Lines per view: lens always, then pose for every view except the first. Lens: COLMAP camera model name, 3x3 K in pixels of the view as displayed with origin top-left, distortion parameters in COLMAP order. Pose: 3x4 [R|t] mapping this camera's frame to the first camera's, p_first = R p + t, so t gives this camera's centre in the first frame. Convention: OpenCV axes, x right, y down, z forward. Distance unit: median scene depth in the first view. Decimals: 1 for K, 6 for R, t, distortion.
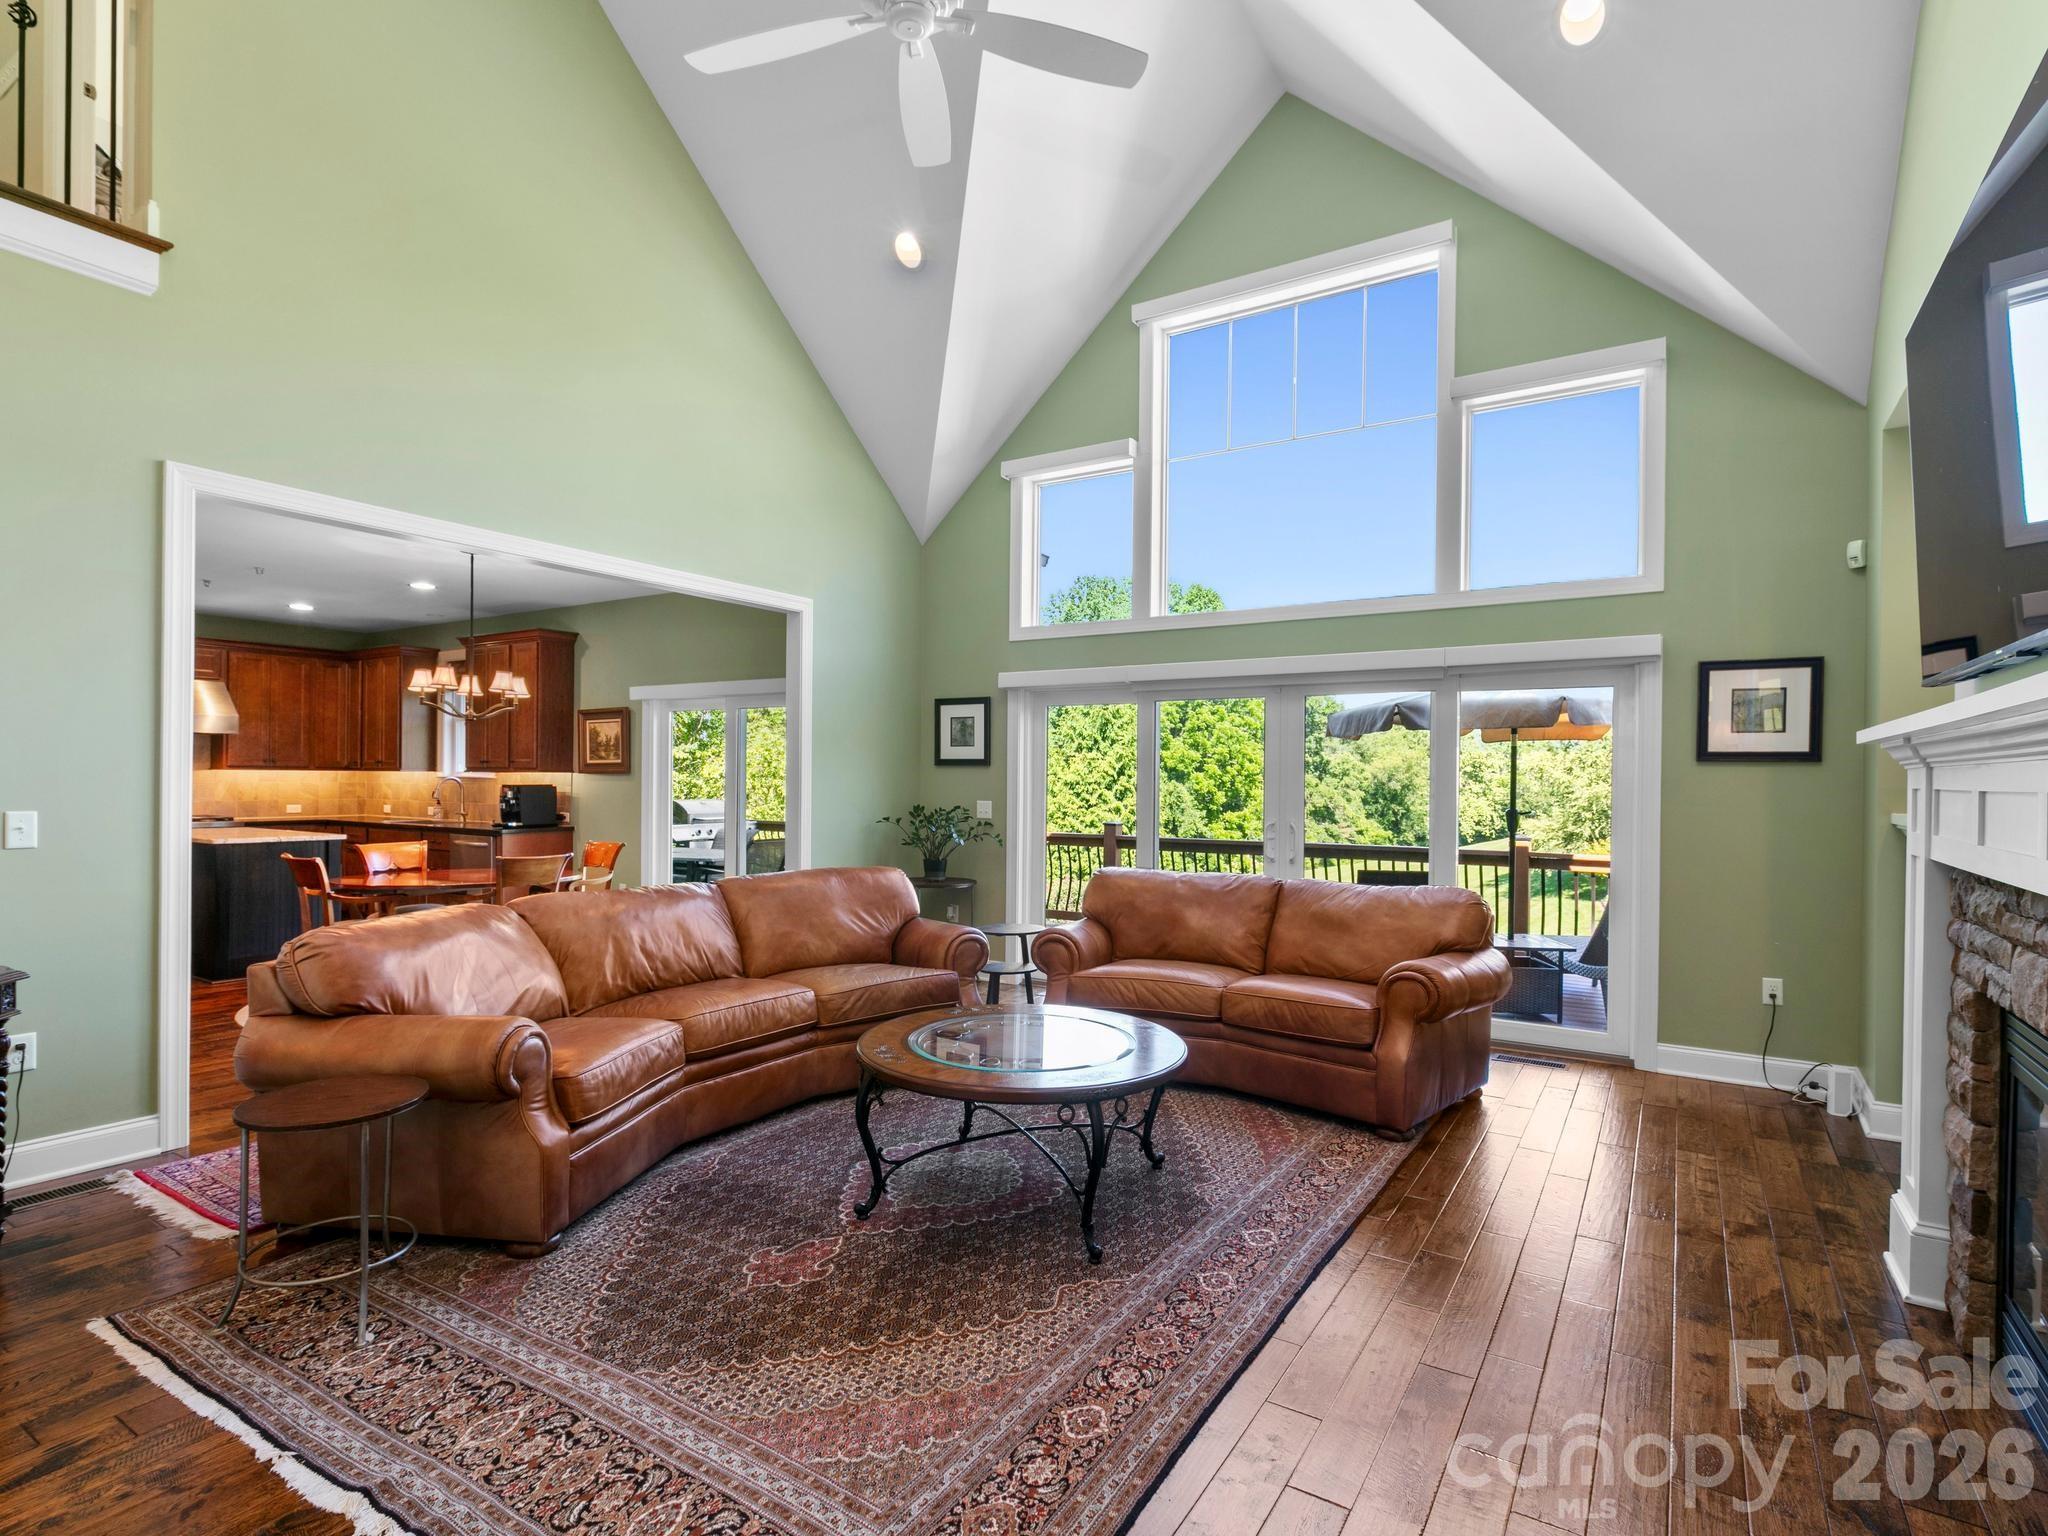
lens RADIAL K [[1035.0, 0, 1050.0], [0, 1035.0, 780.0], [0, 0, 1]] dist [-0.001073, 0.003505]
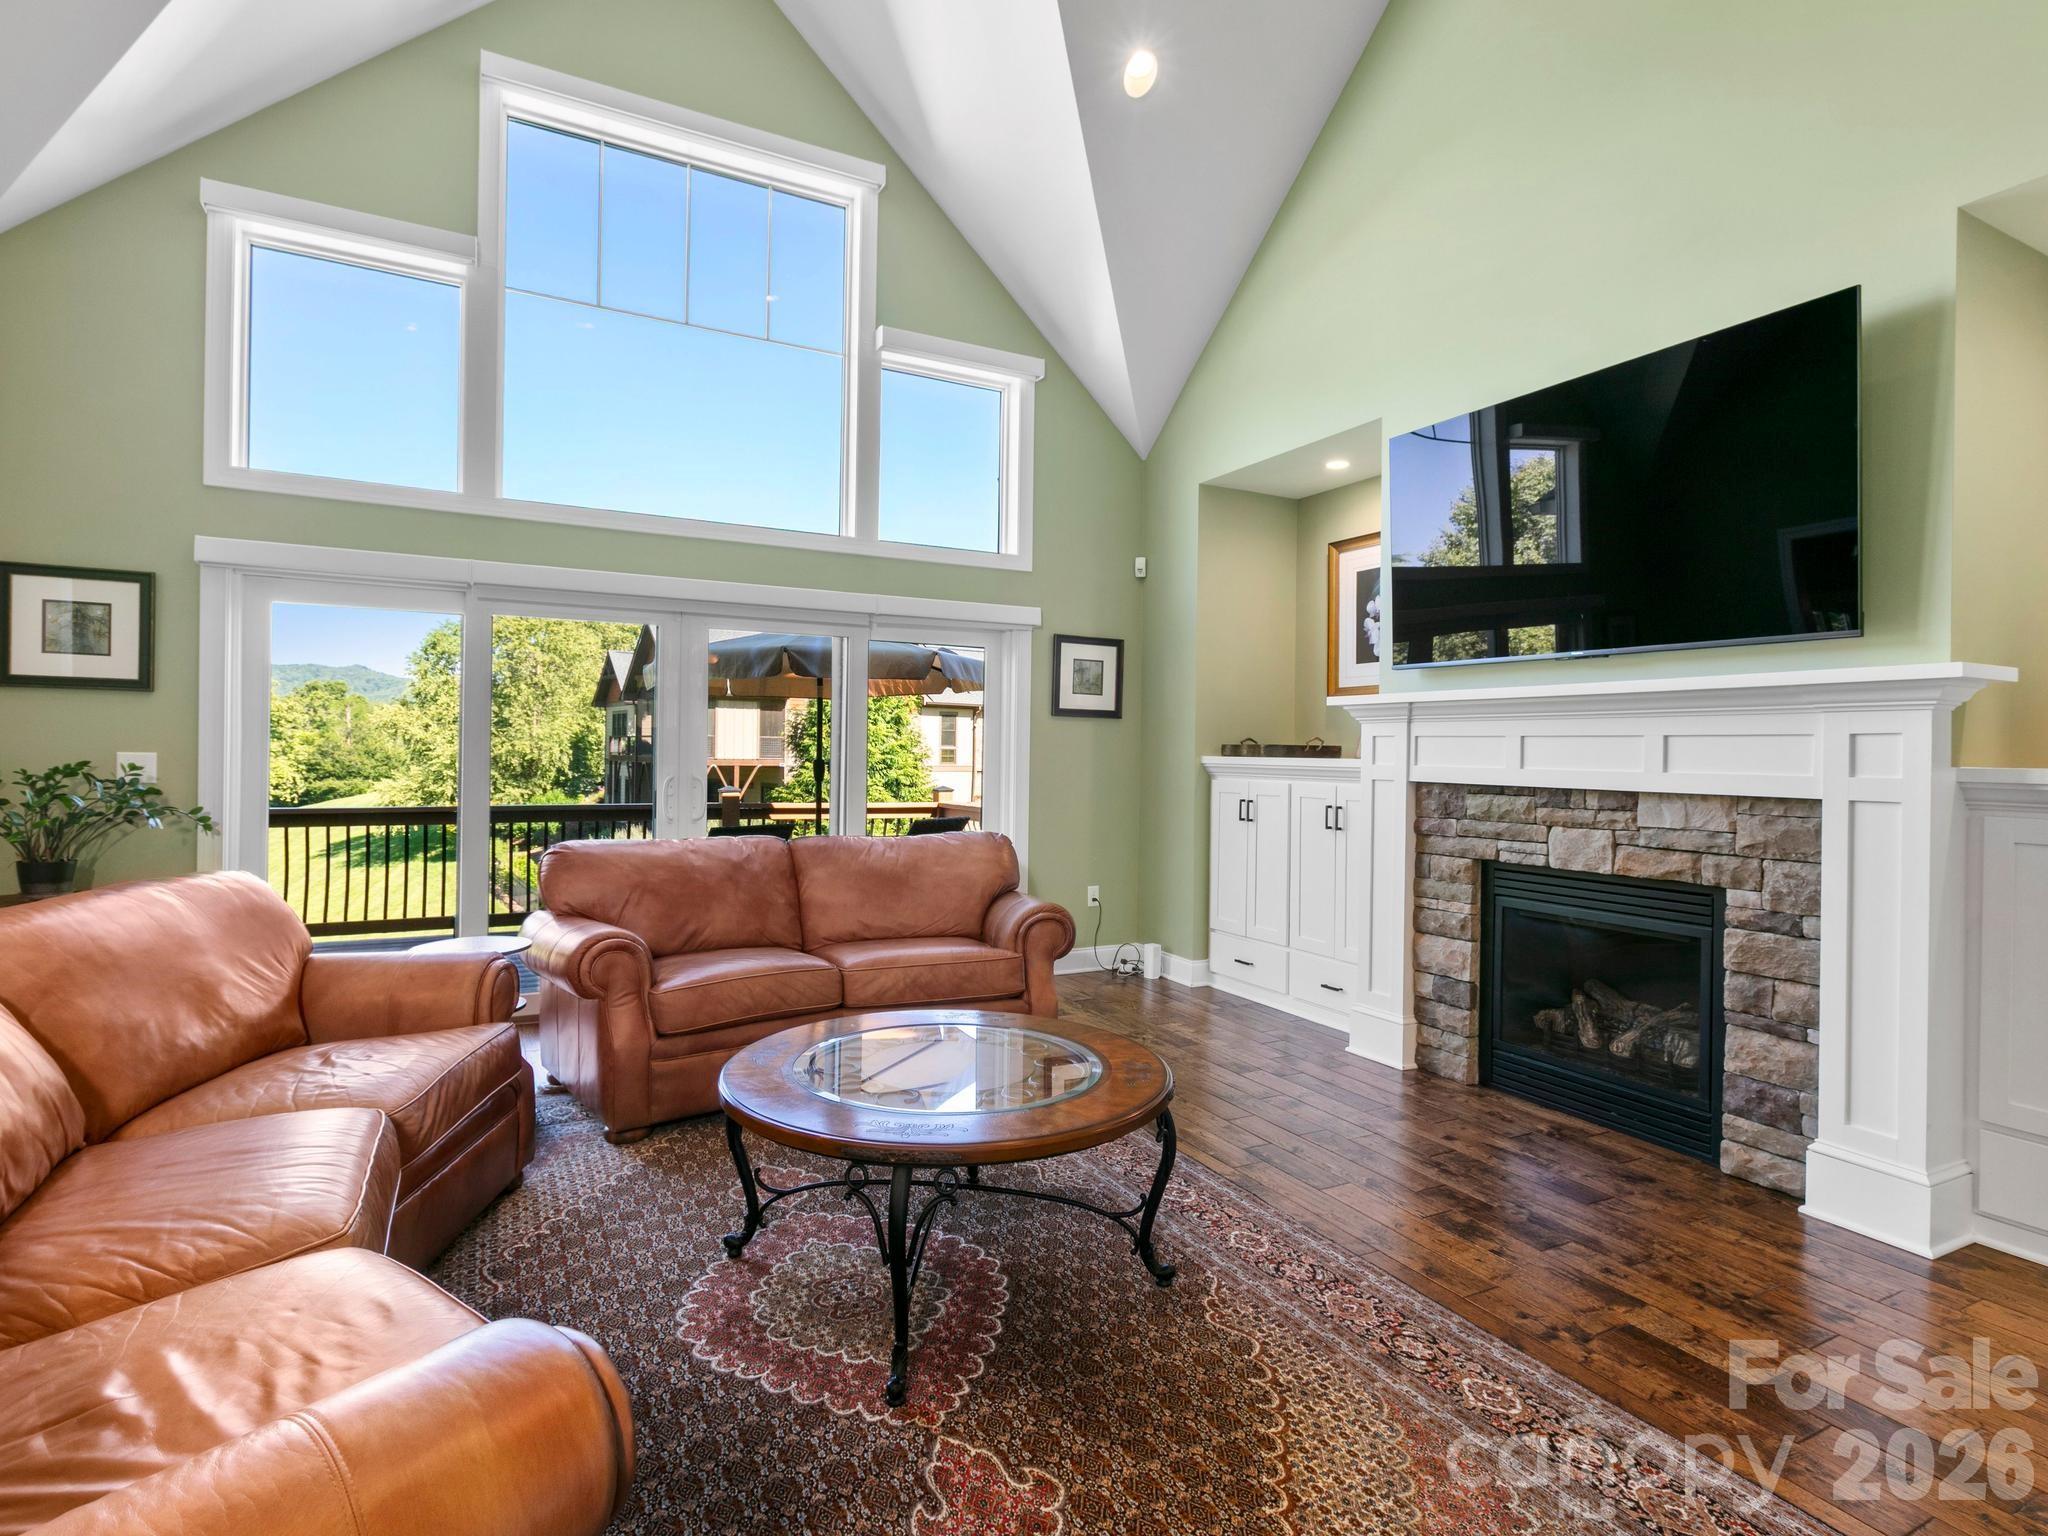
lens RADIAL K [[1035.0, 0, 1040.8], [0, 1035.0, 752.6], [0, 0, 1]] dist [-0.001073, 0.003505]
pose [[0.505426, -0.002118, 0.862867, -0.366437], [-0.009510, 0.999923, 0.008025, 0.012985], [-0.862817, -0.012262, 0.505367, 0.331490]]
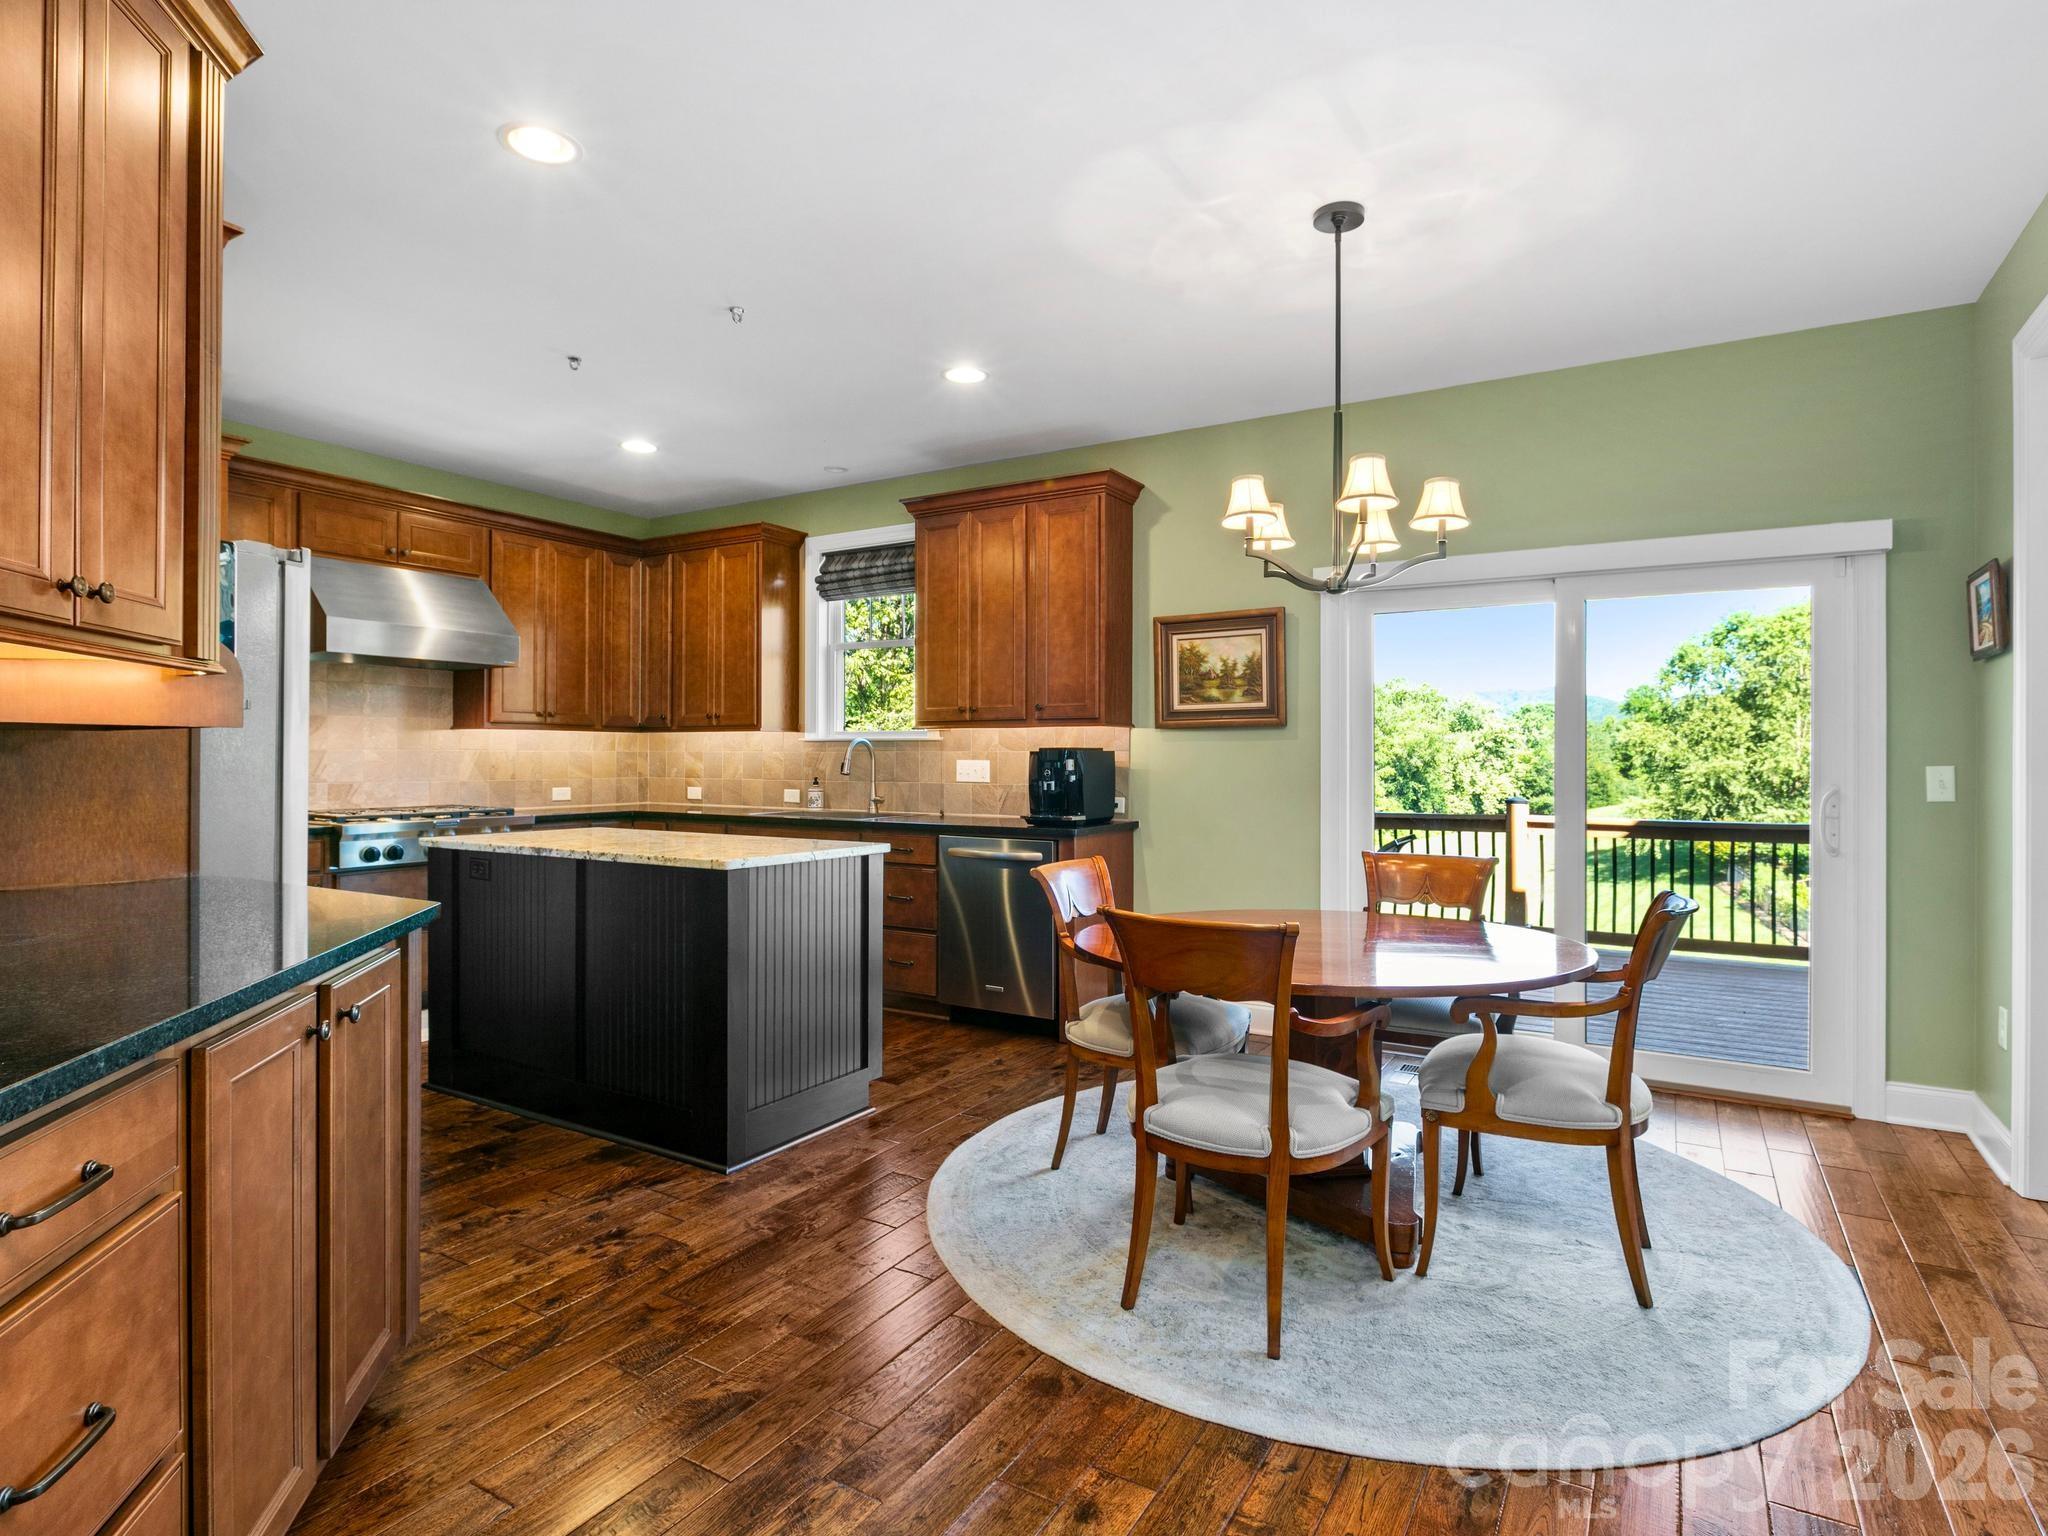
lens RADIAL K [[1072.8, 0, 1035.6], [0, 1072.8, 754.0], [0, 0, 1]] dist [-0.008589, 0.001985]
pose [[0.999957, -0.005042, 0.007764, -0.739675], [0.005075, 0.999978, -0.004312, 0.013727], [-0.007742, 0.004351, 0.999961, 0.581990]]
